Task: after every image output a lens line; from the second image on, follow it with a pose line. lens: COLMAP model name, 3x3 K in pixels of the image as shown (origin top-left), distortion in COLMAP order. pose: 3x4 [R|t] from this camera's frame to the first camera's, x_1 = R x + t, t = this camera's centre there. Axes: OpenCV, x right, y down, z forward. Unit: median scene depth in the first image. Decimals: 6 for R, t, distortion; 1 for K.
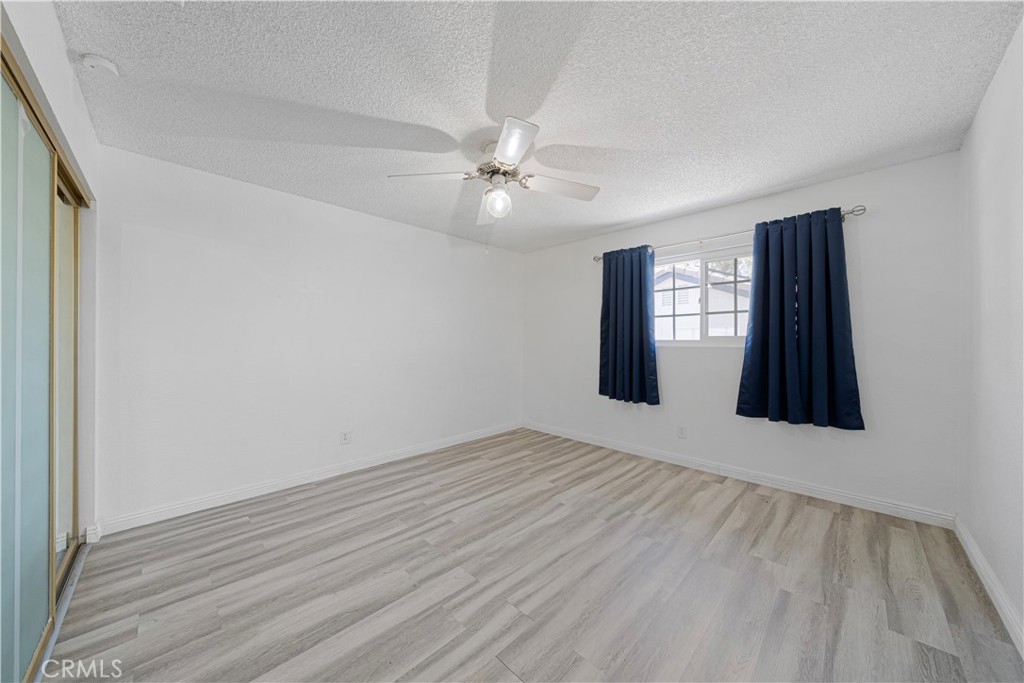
lens RADIAL K [[347.9, 0, 514.1], [0, 347.9, 341.9], [0, 0, 1]] dist [0.000575, -0.000006]
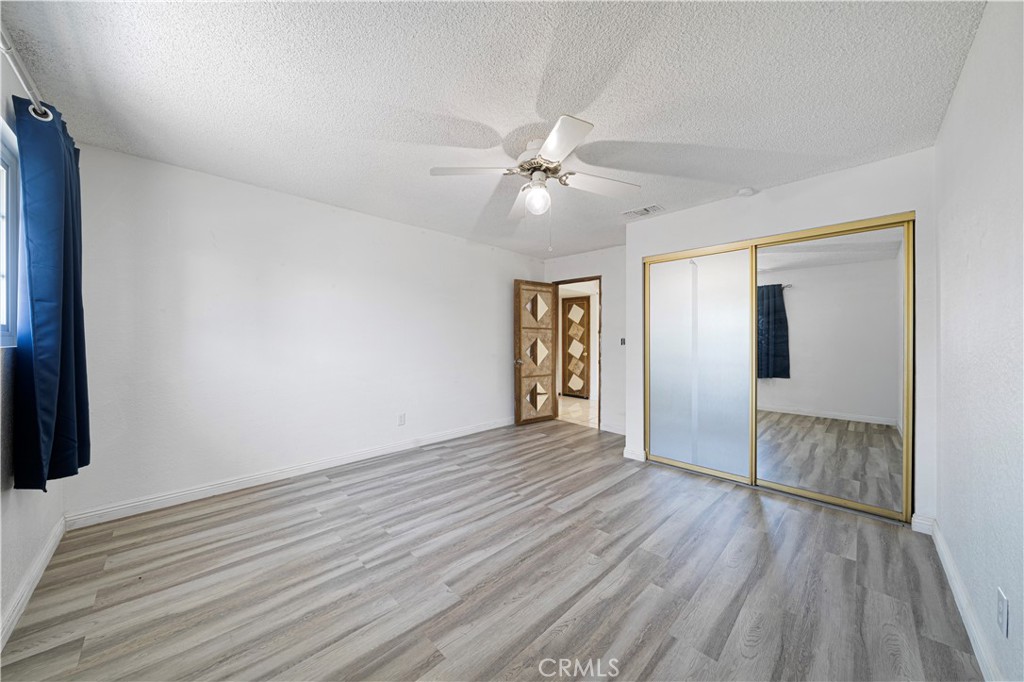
lens RADIAL K [[347.9, 0, 514.1], [0, 347.9, 341.4], [0, 0, 1]] dist [0.000575, -0.000006]
pose [[-0.999947, -0.006875, 0.007657, 0.013803], [-0.006819, 0.999950, 0.007340, -0.000978], [-0.007707, 0.007287, -0.999944, 1.867984]]
